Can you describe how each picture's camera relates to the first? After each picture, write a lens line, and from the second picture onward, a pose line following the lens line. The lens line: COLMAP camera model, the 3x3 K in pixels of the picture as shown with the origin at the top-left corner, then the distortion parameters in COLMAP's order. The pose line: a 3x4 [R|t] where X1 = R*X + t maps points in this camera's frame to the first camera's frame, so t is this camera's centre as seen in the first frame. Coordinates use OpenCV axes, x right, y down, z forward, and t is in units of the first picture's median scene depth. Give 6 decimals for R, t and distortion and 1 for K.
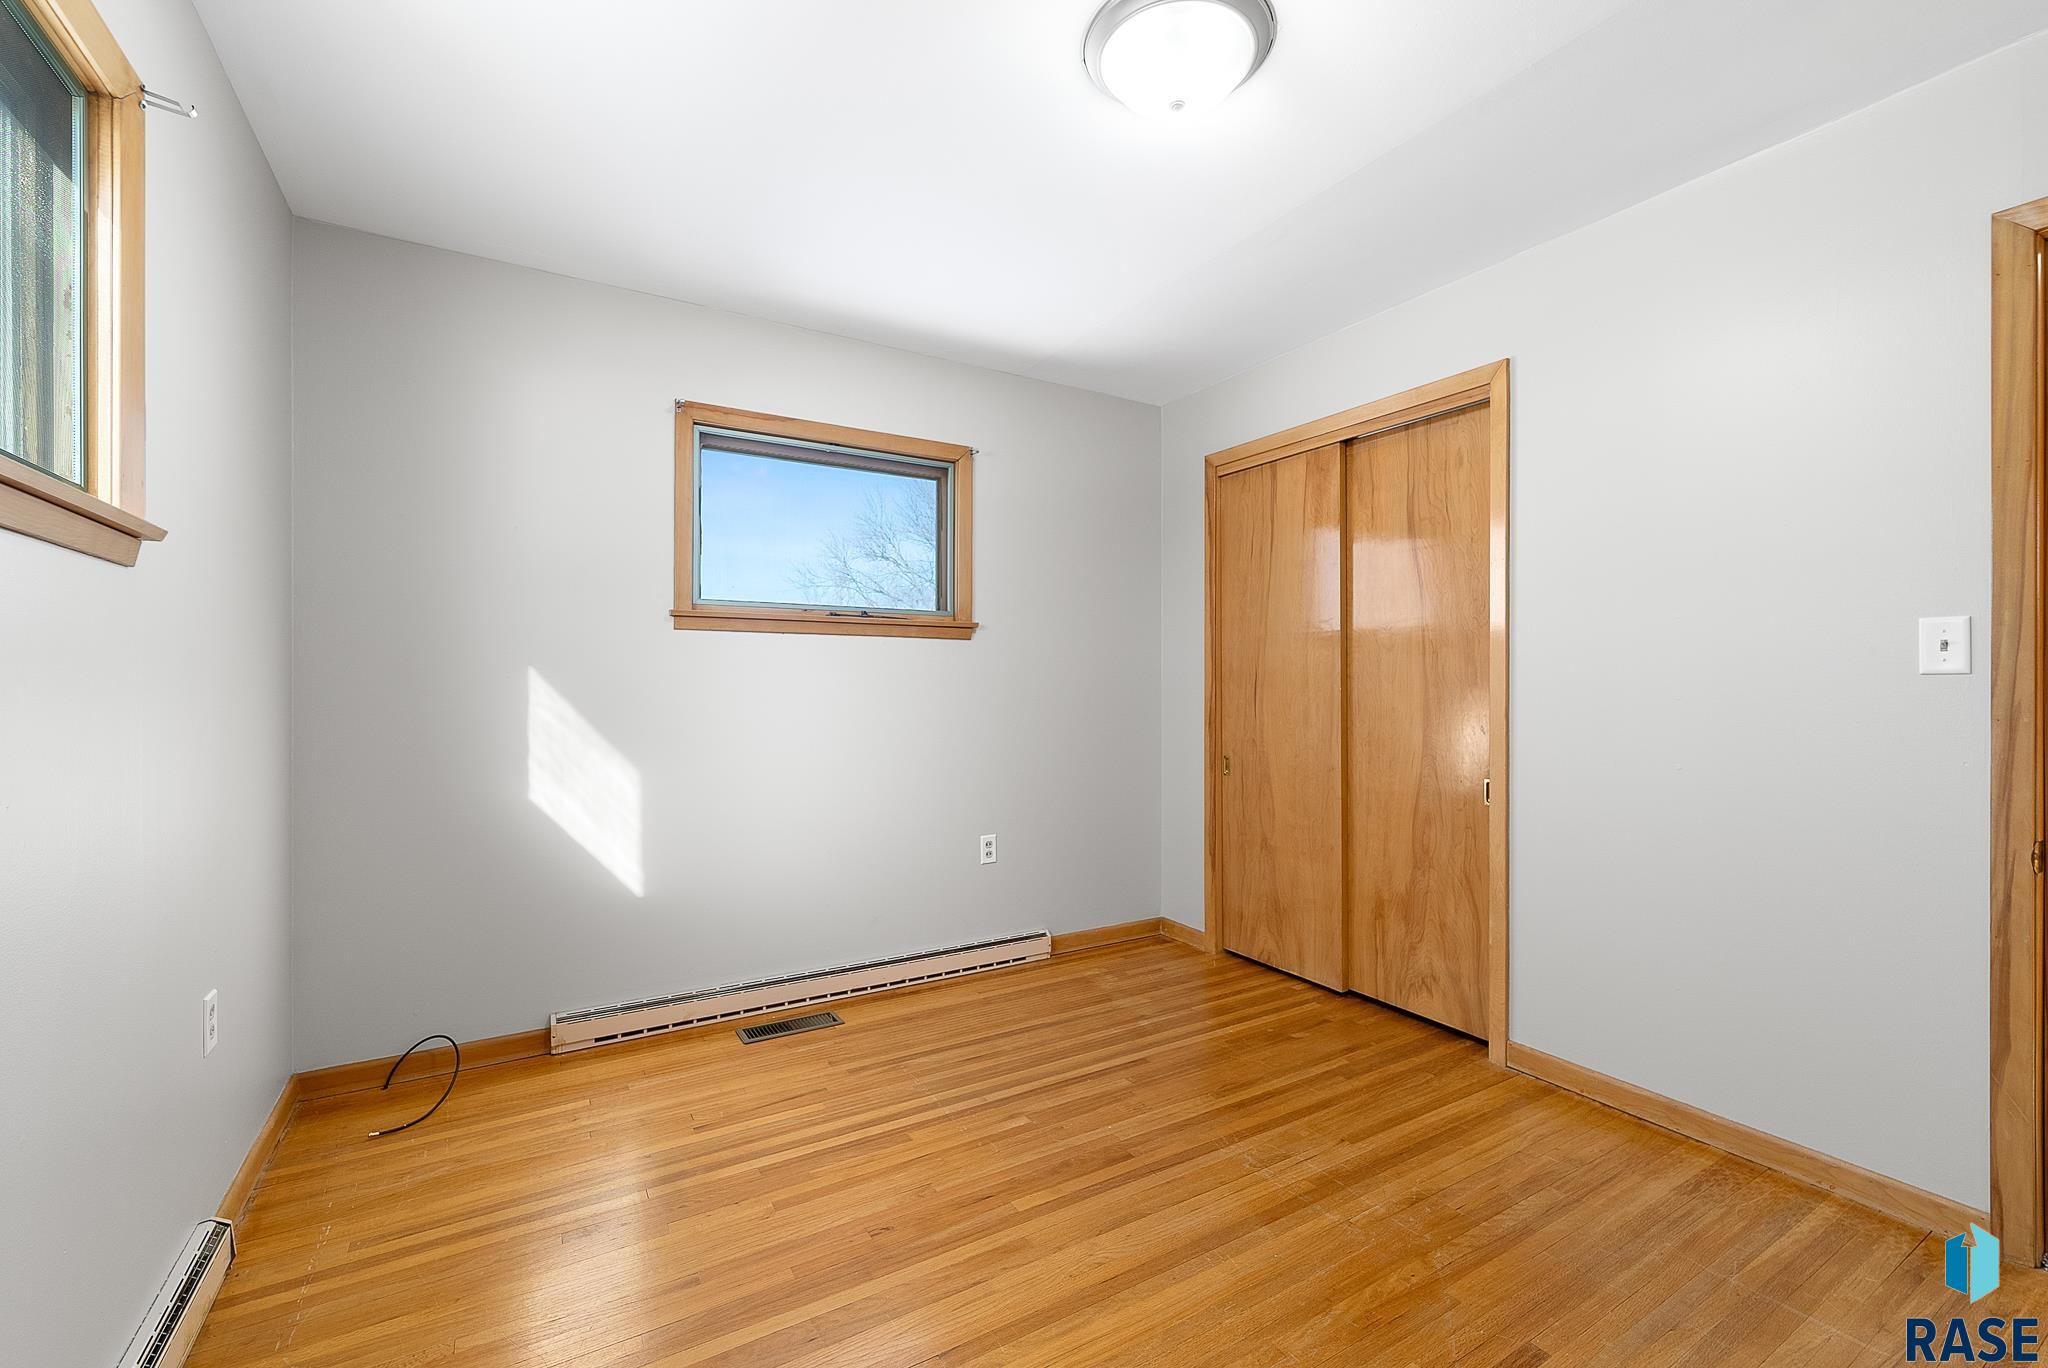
lens RADIAL K [[845.6, 0, 1018.4], [0, 845.6, 698.8], [0, 0, 1]] dist [-0.000707, -0.000208]
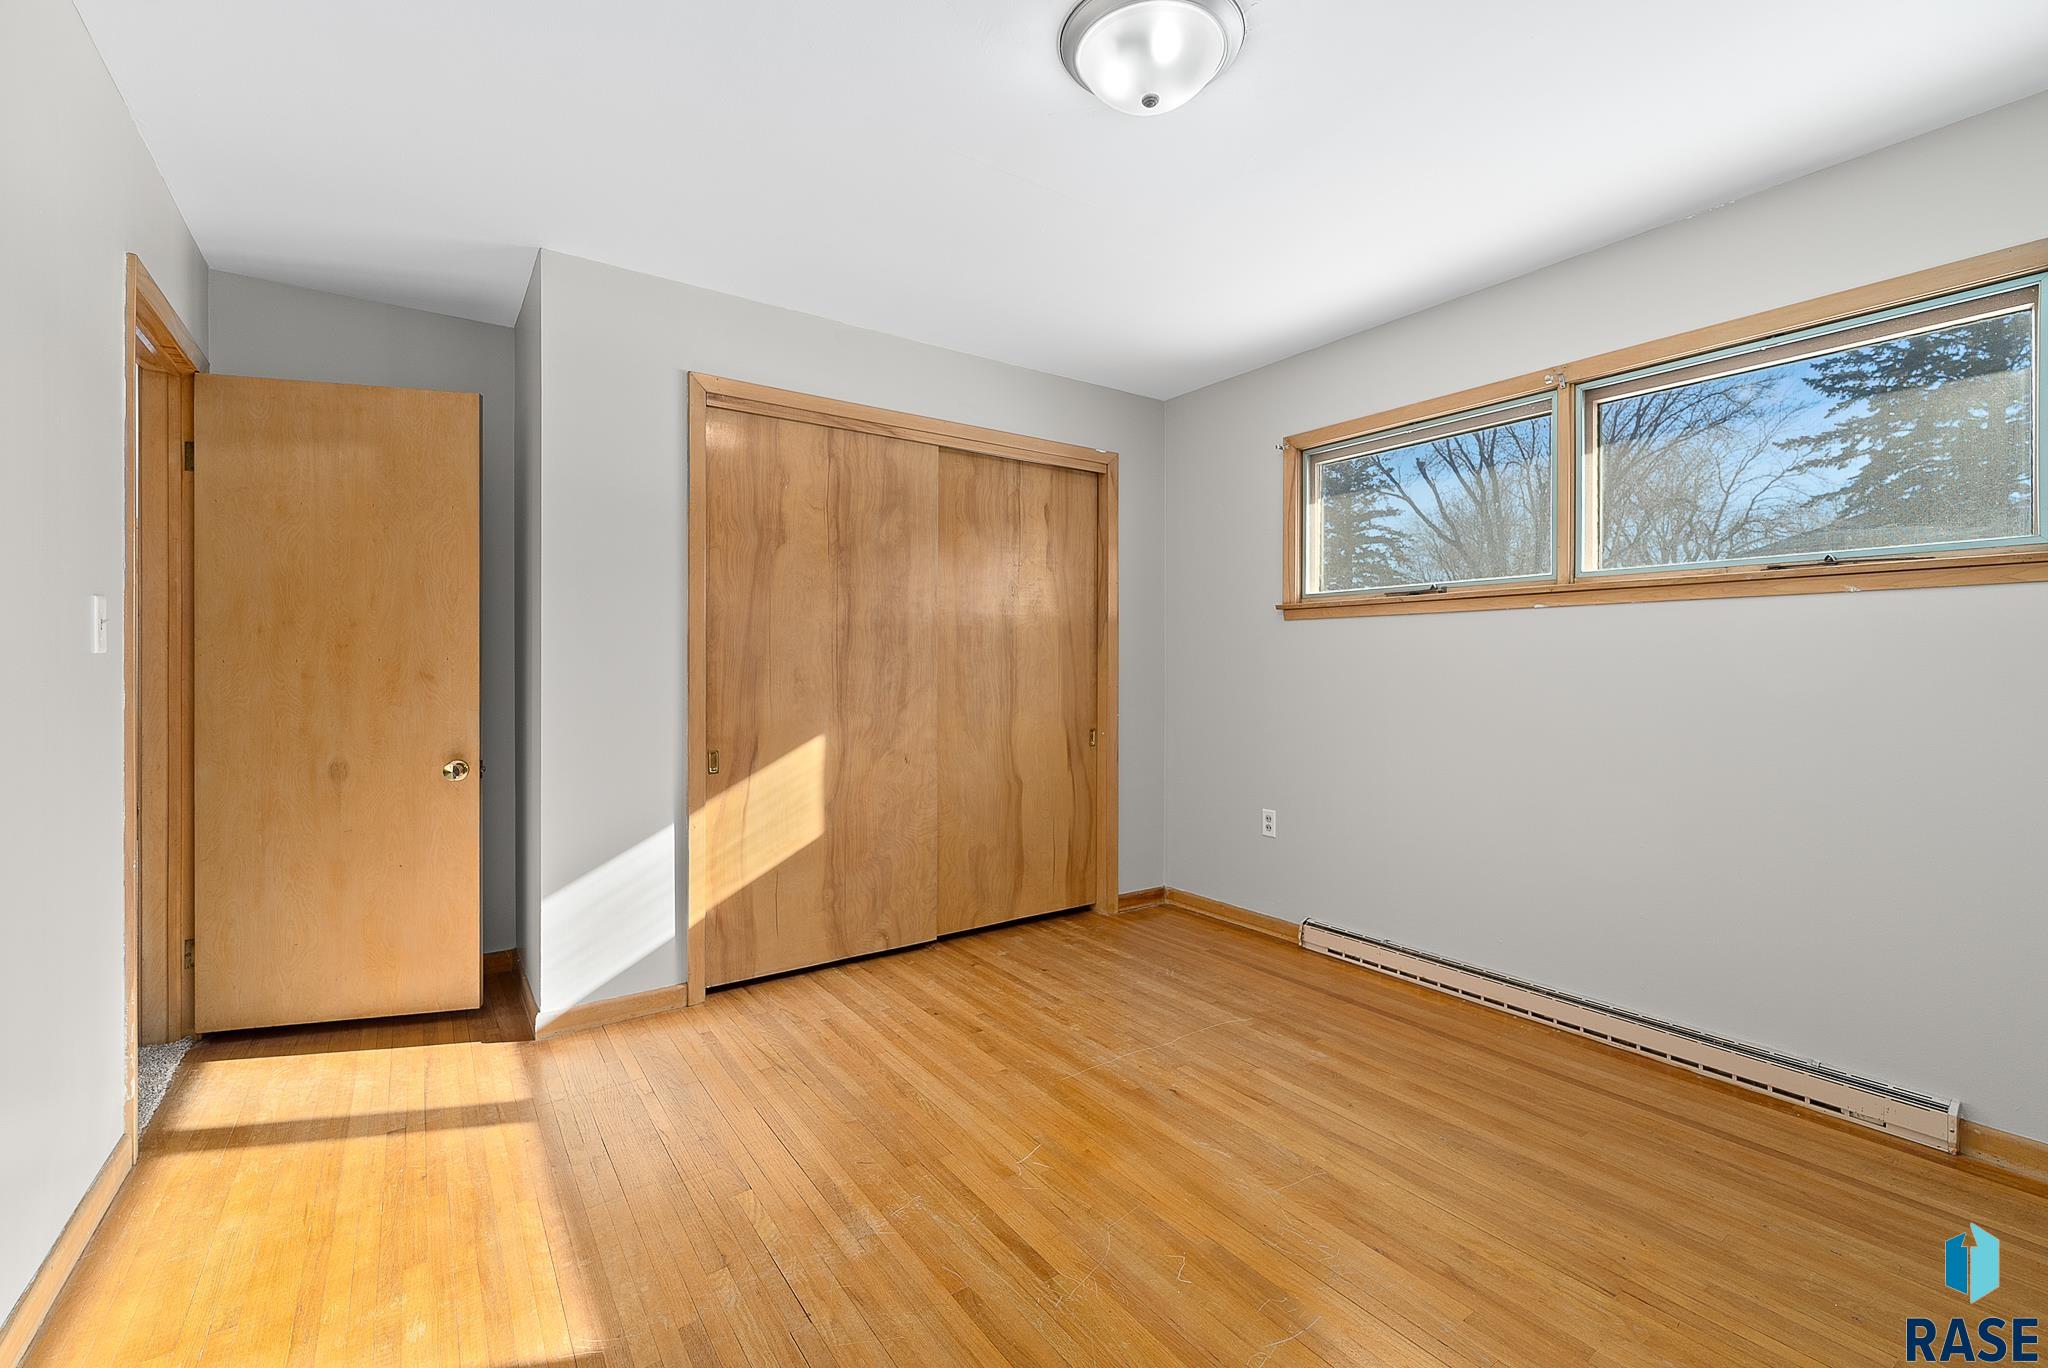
lens RADIAL K [[845.6, 0, 1026.4], [0, 845.6, 667.3], [0, 0, 1]] dist [-0.000707, -0.000208]
pose [[0.072068, -0.003875, -0.997392, 0.708721], [-0.012015, 0.999917, -0.004753, -0.002958], [0.997327, 0.012326, 0.072016, 0.456613]]
